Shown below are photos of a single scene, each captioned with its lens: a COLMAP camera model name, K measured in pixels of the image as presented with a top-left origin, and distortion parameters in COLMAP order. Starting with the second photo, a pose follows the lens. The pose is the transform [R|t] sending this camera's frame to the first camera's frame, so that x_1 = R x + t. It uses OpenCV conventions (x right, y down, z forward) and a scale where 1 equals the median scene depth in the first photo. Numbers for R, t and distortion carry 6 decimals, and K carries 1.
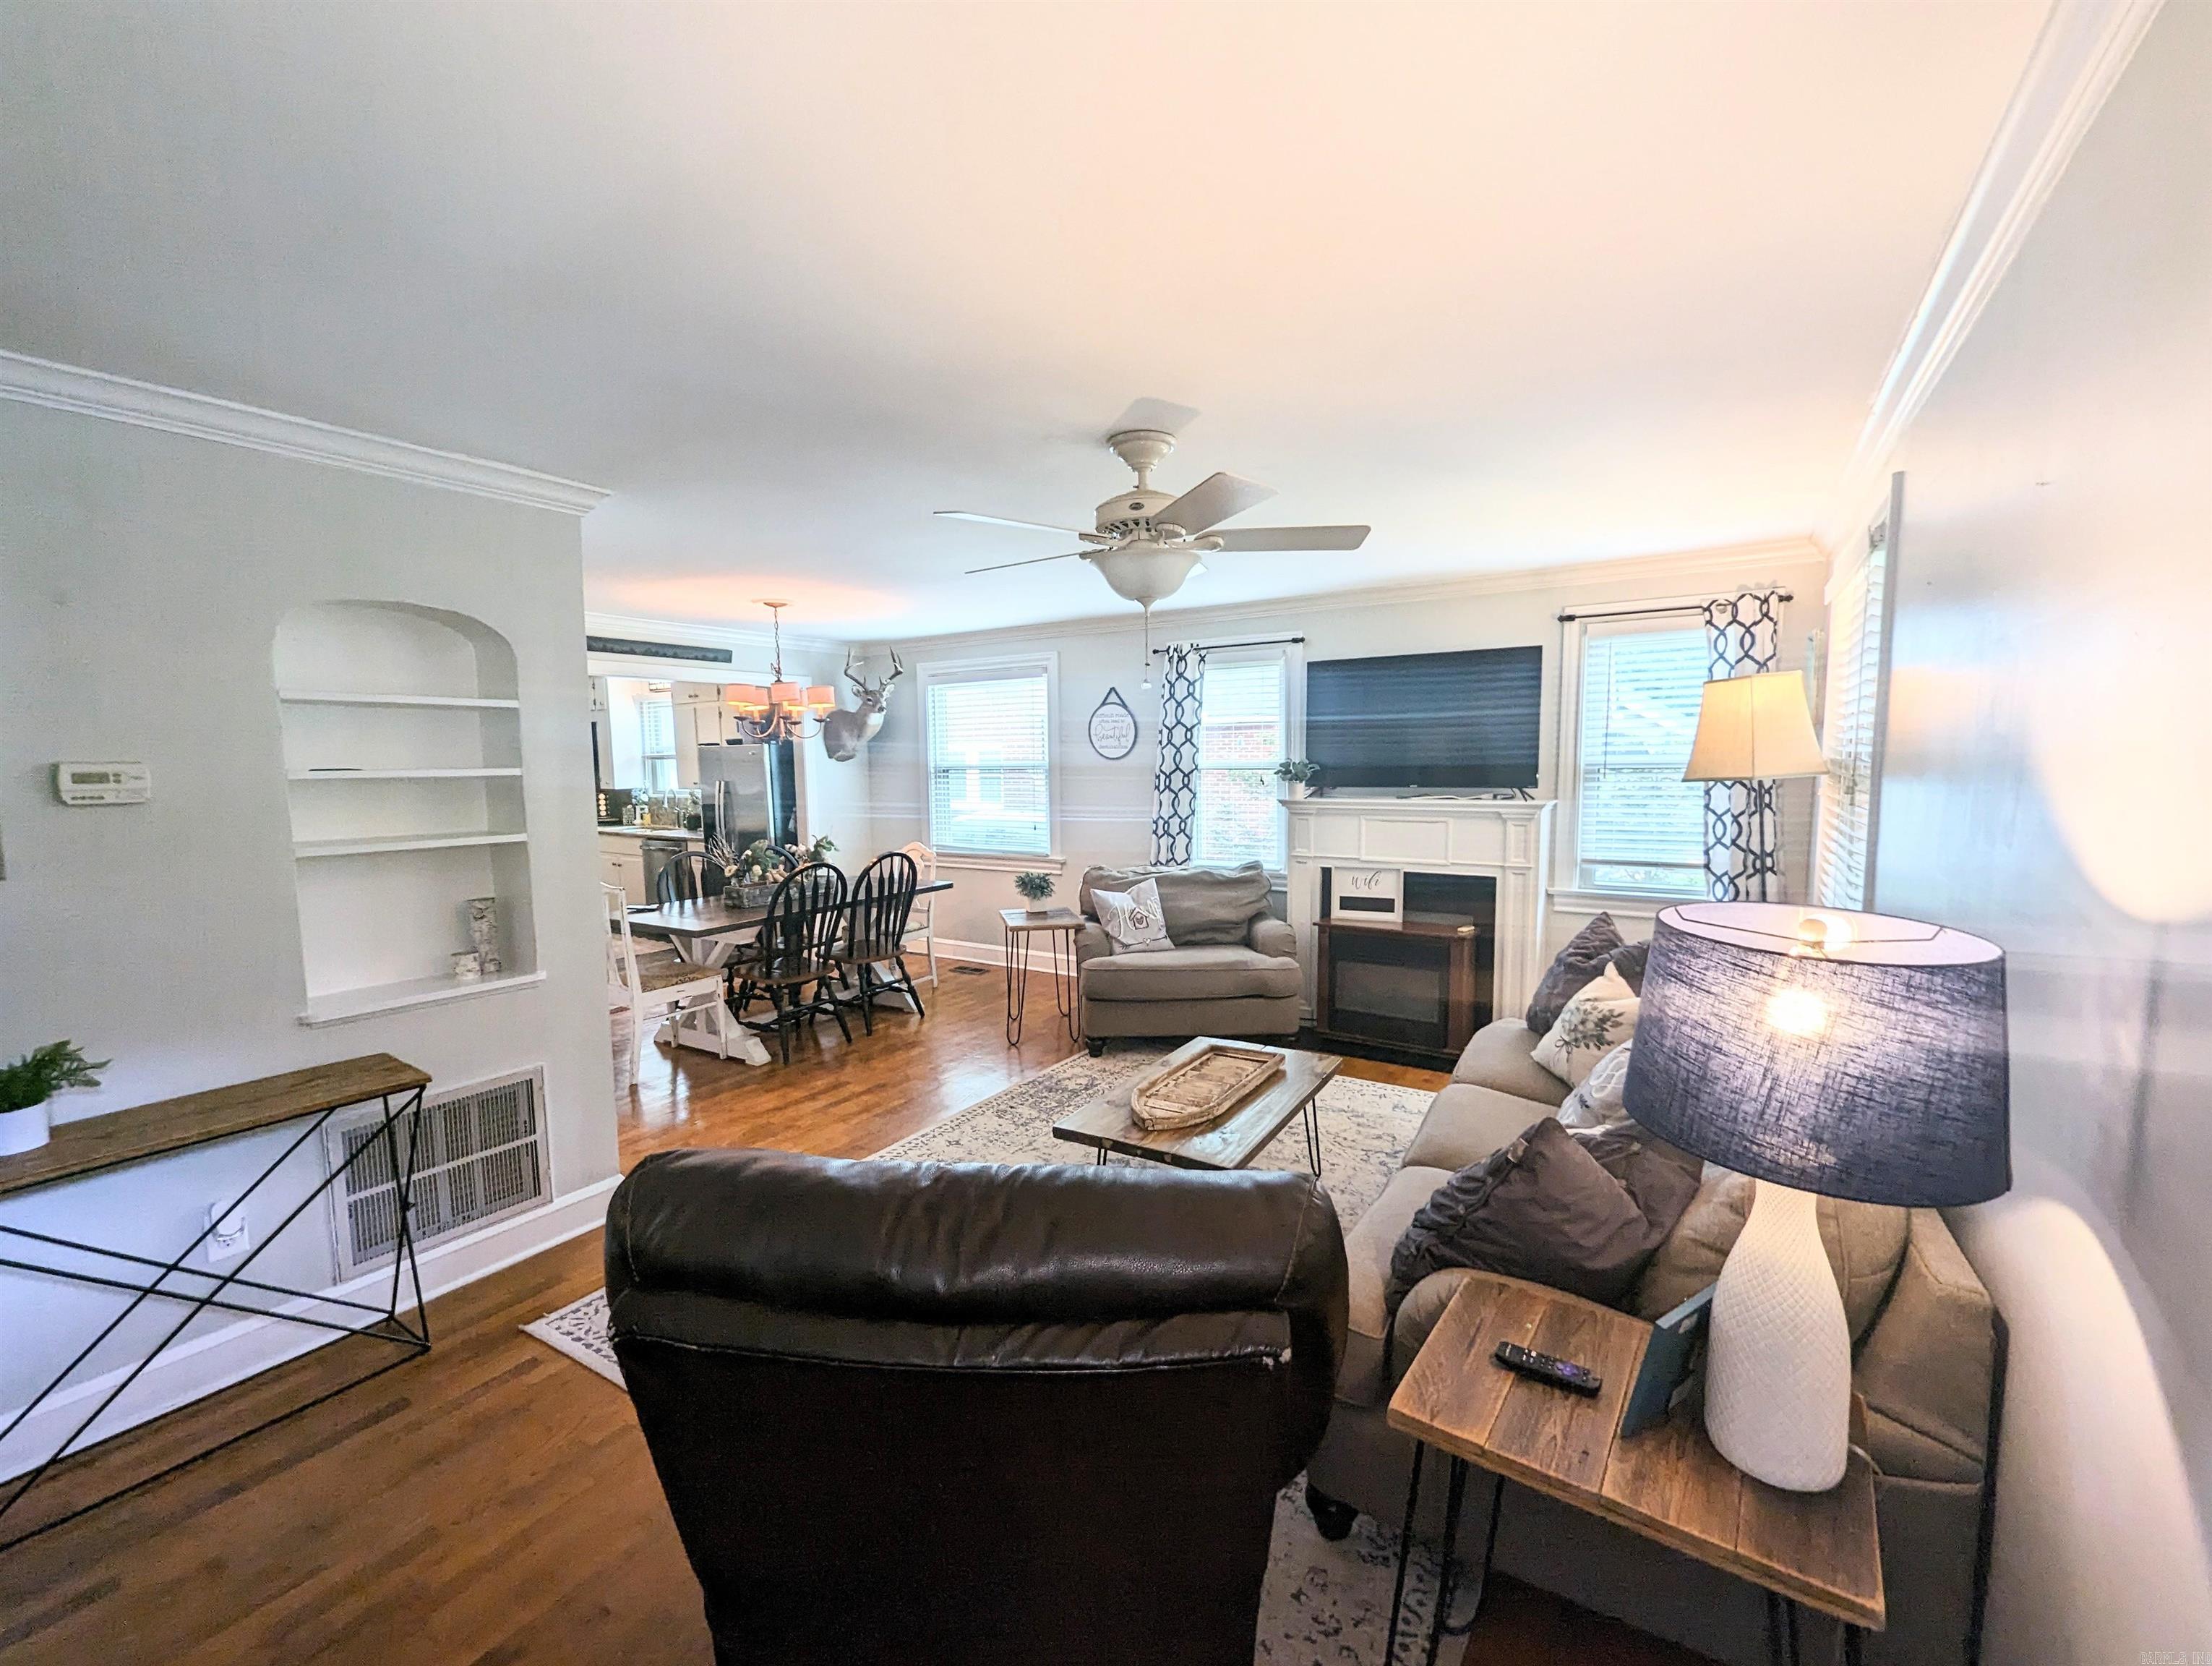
lens RADIAL K [[929.4, 0, 1119.1], [0, 929.4, 840.3], [0, 0, 1]] dist [-0.003282, -0.000356]
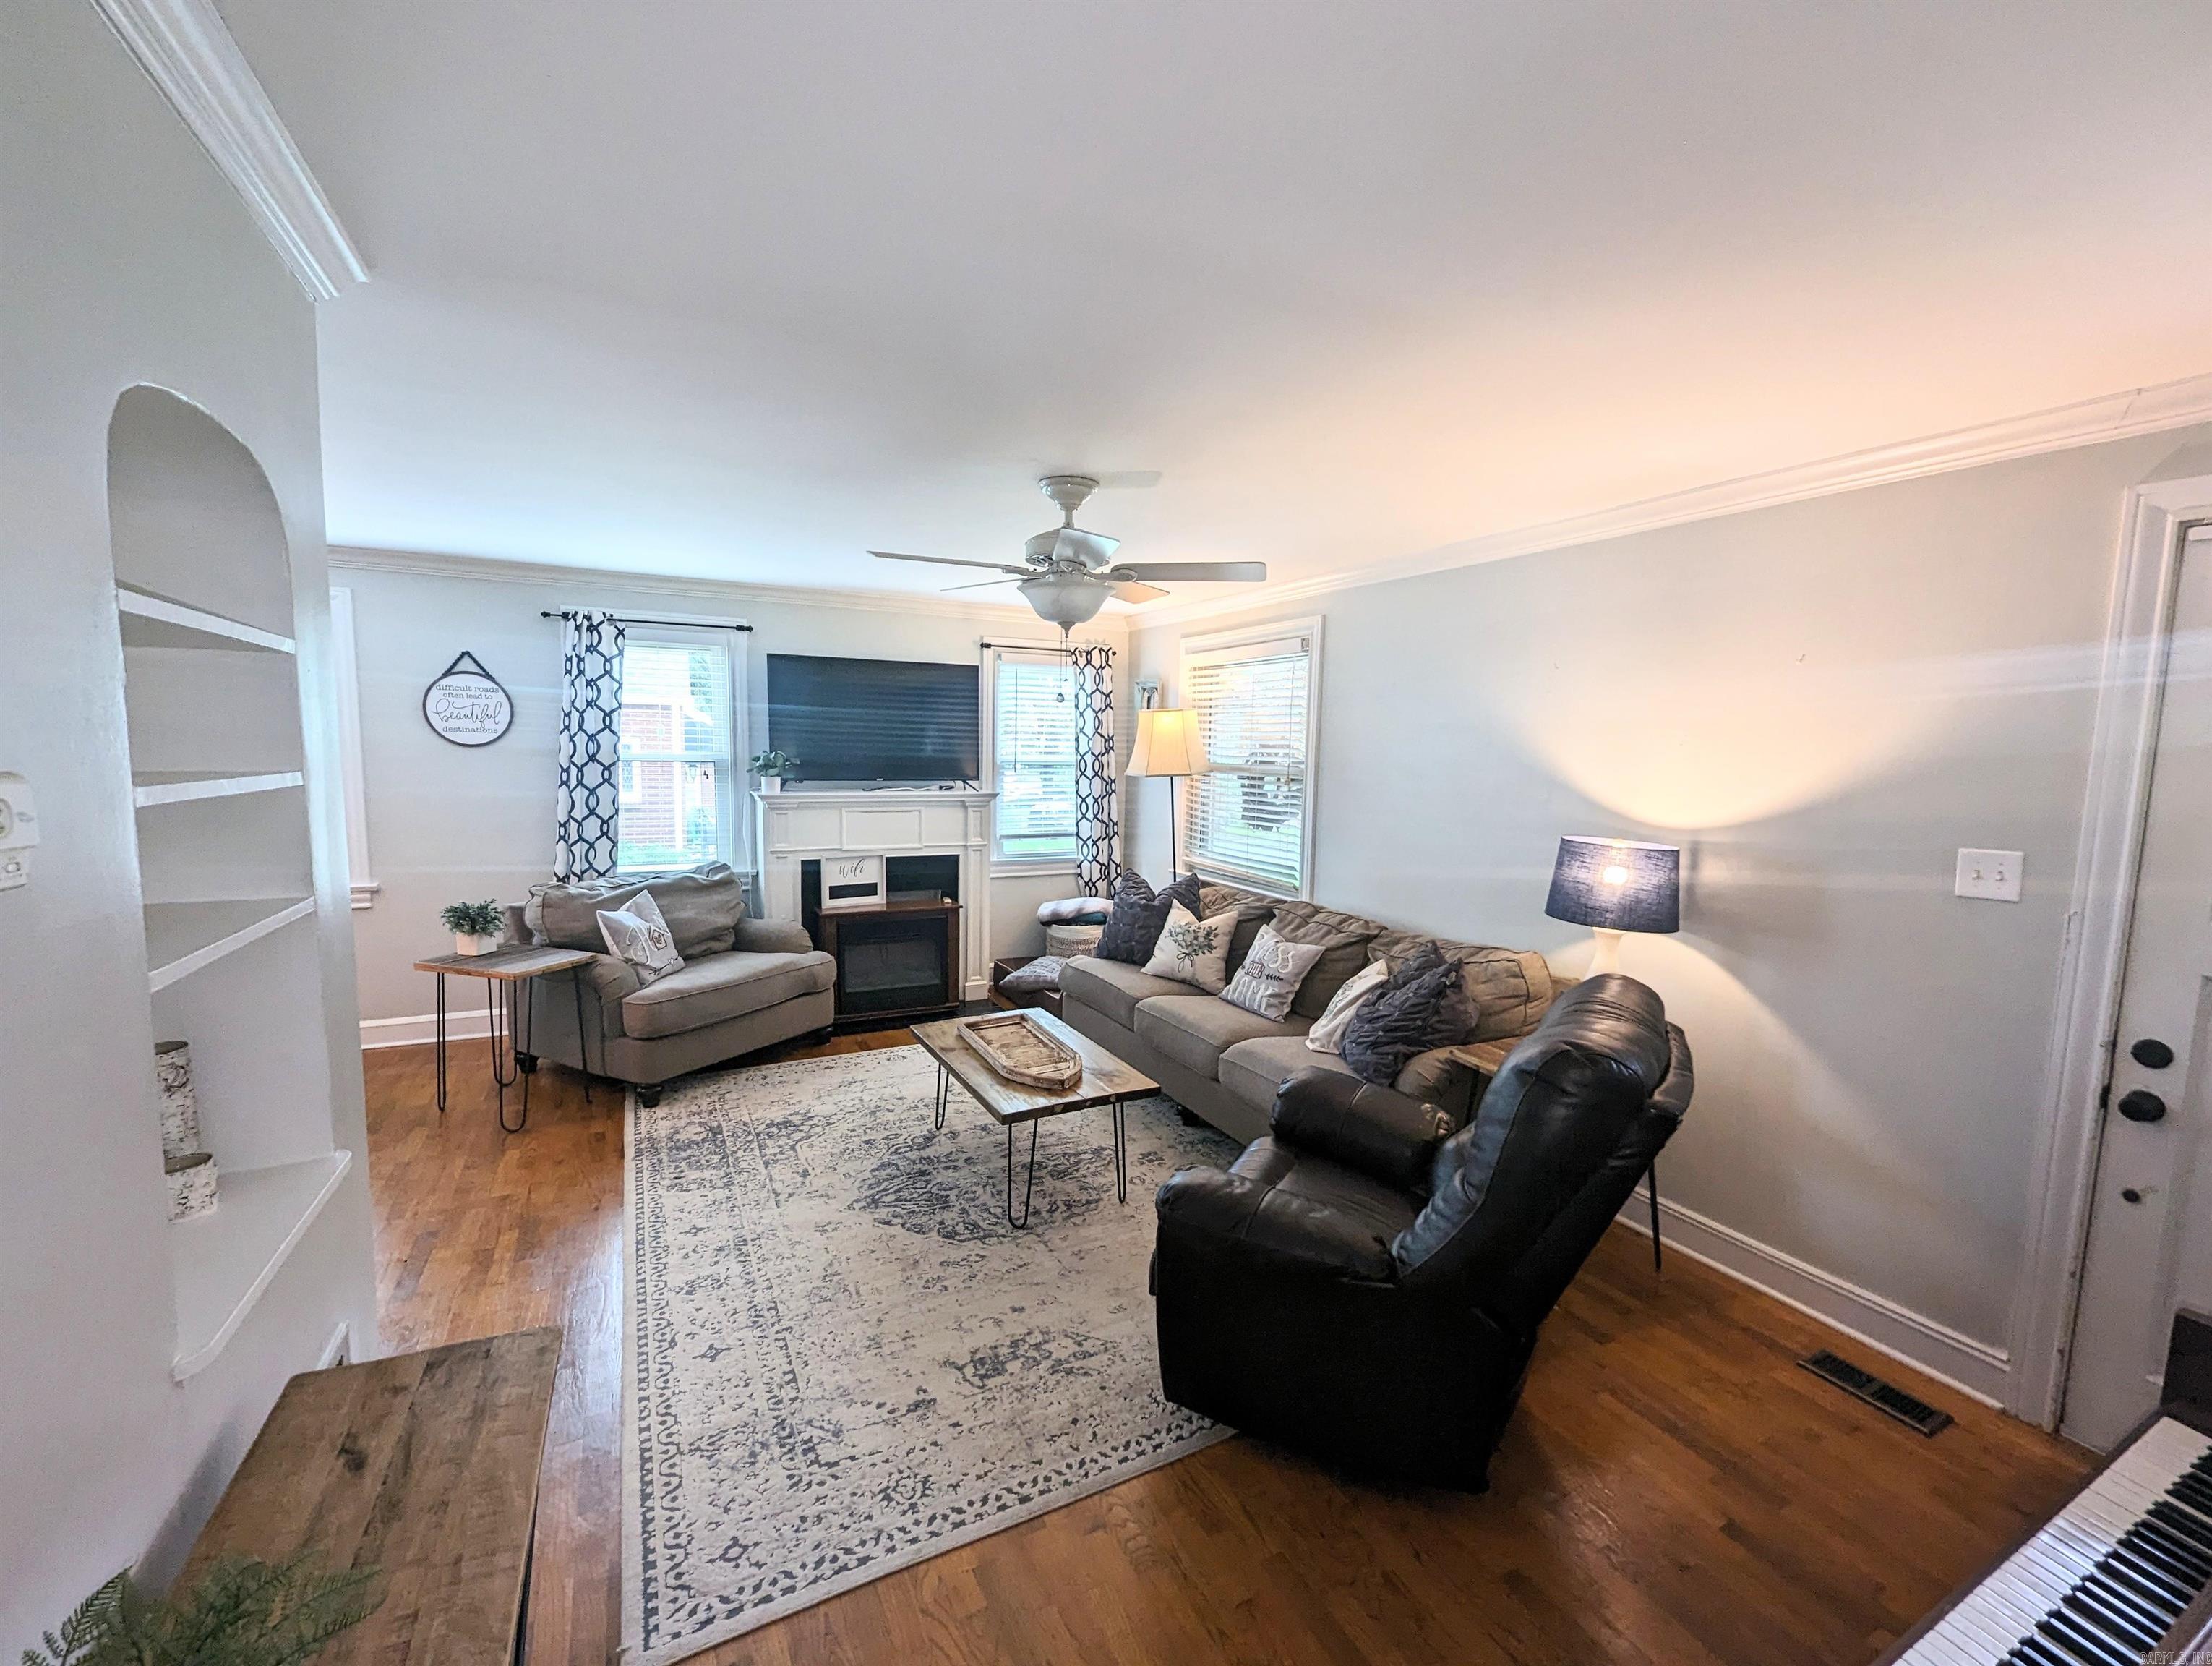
lens RADIAL K [[929.4, 0, 1124.2], [0, 929.4, 838.8], [0, 0, 1]] dist [-0.003282, -0.000356]
pose [[0.500153, -0.065308, 0.863471, -0.490389], [0.051063, 0.997641, 0.045879, -0.023566], [-0.864430, 0.021145, 0.502308, 0.194213]]
